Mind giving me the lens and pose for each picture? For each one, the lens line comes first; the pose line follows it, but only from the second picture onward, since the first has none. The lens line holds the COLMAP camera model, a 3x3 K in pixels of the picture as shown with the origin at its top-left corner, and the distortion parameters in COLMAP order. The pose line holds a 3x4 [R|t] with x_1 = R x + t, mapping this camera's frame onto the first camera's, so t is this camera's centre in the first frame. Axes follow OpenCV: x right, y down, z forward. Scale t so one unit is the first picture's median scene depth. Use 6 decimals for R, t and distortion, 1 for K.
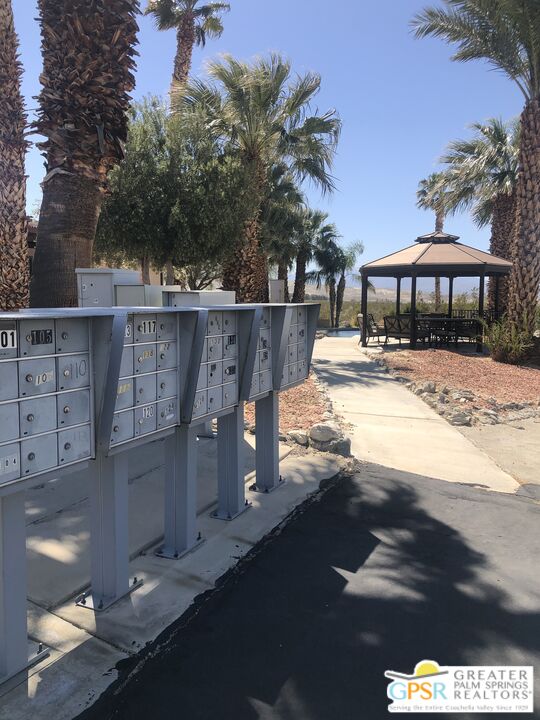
lens RADIAL K [[589.3, 0, 270.0], [0, 589.3, 360.0], [0, 0, 1]] dist [0.054534, -0.071065]
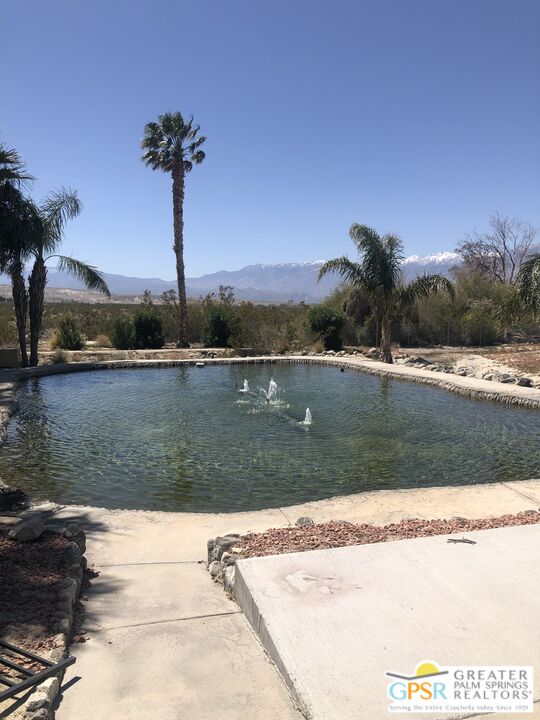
lens RADIAL K [[589.3, 0, 270.0], [0, 589.3, 360.0], [0, 0, 1]] dist [0.054534, -0.071065]
pose [[0.878509, -0.061410, 0.473763, 0.051048], [0.053946, 0.998113, 0.029344, -0.060412], [-0.474671, -0.000221, 0.880163, 0.463211]]
